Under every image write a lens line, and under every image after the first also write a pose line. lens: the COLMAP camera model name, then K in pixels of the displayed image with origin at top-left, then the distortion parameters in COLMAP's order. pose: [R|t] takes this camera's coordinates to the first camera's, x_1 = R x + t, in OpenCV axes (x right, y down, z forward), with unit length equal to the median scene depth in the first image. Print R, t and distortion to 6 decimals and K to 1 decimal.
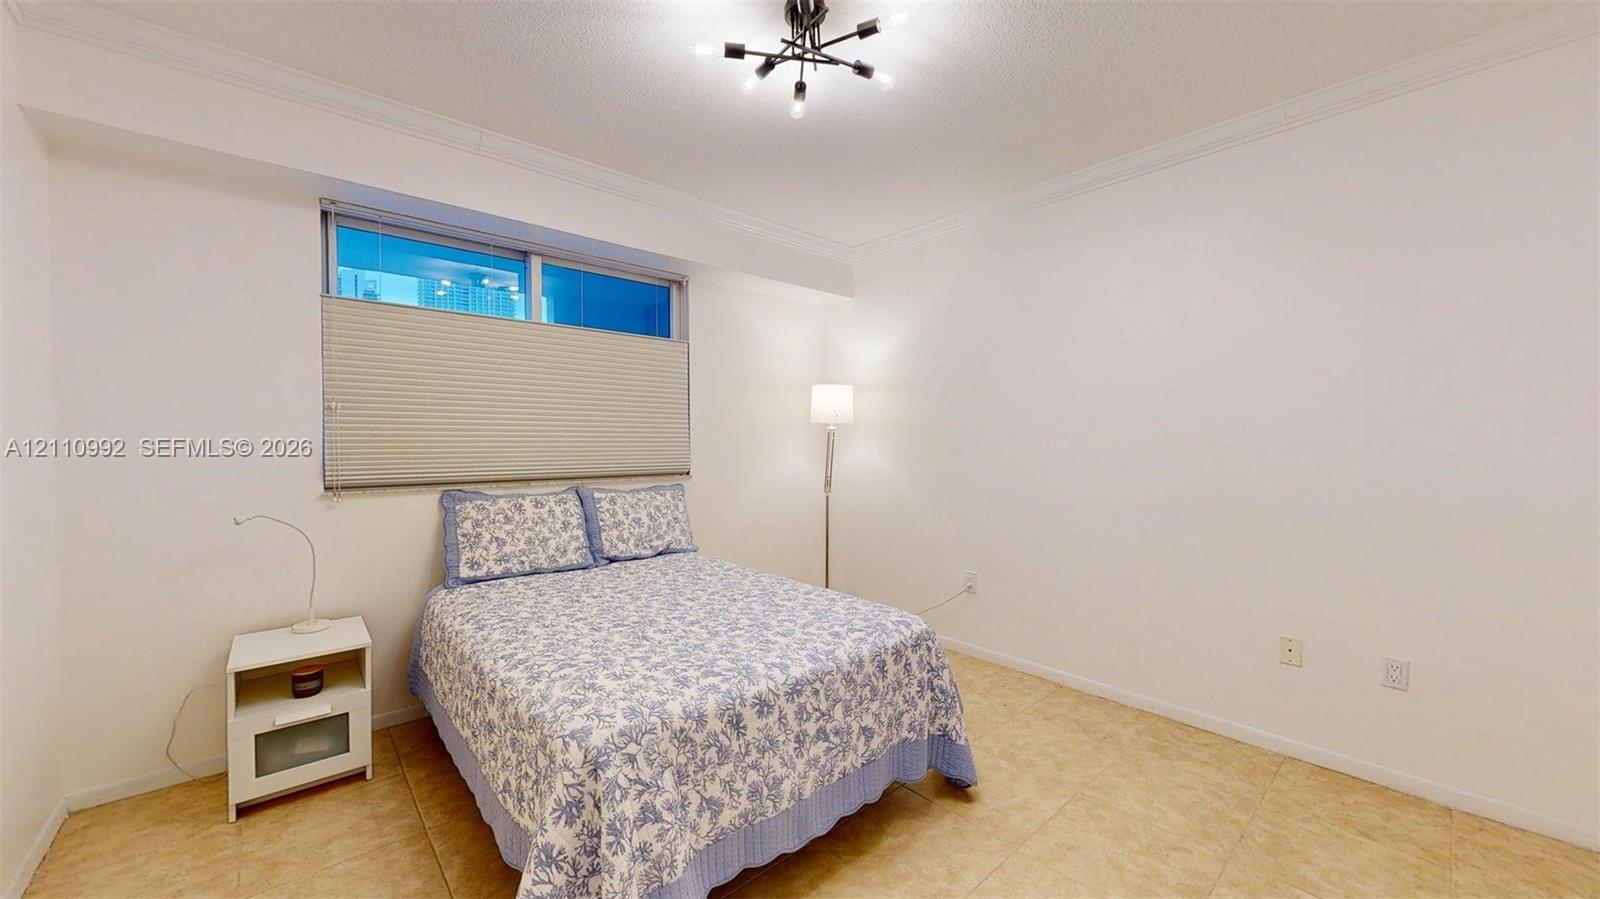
lens RADIAL K [[586.2, 0, 799.8], [0, 586.2, 451.9], [0, 0, 1]] dist [-0.000189, 0.000084]
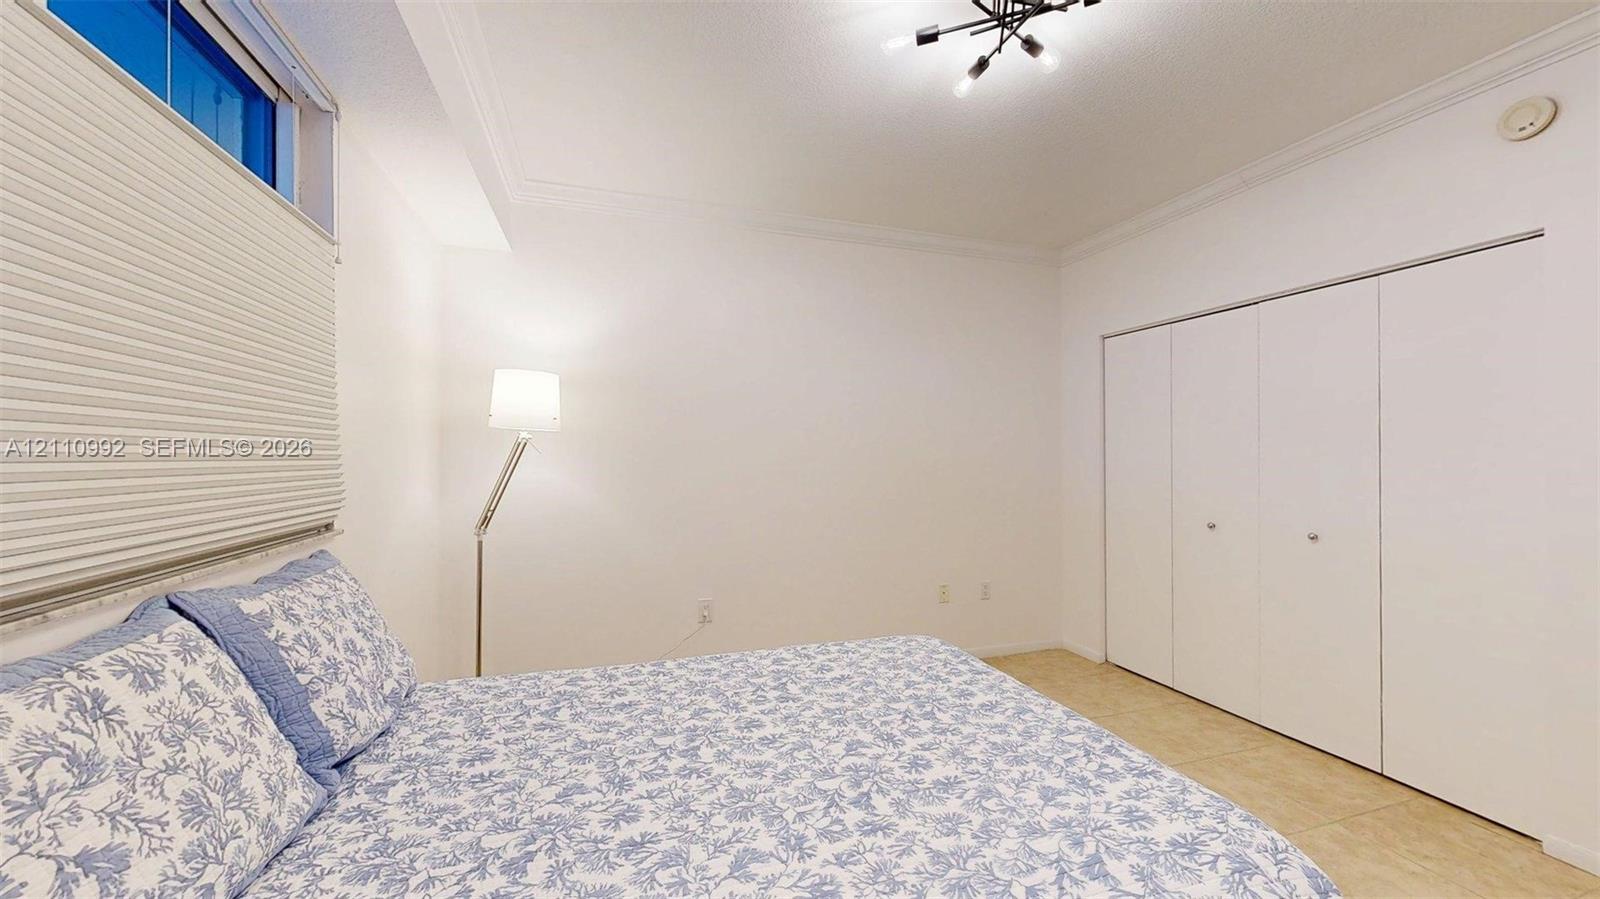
lens RADIAL K [[586.2, 0, 799.8], [0, 586.2, 451.9], [0, 0, 1]] dist [-0.000189, 0.000084]
pose [[0.403103, 0.004687, 0.915143, -0.570698], [0.018220, 0.999748, -0.013146, -0.010649], [-0.914973, 0.021973, 0.402915, 0.579316]]
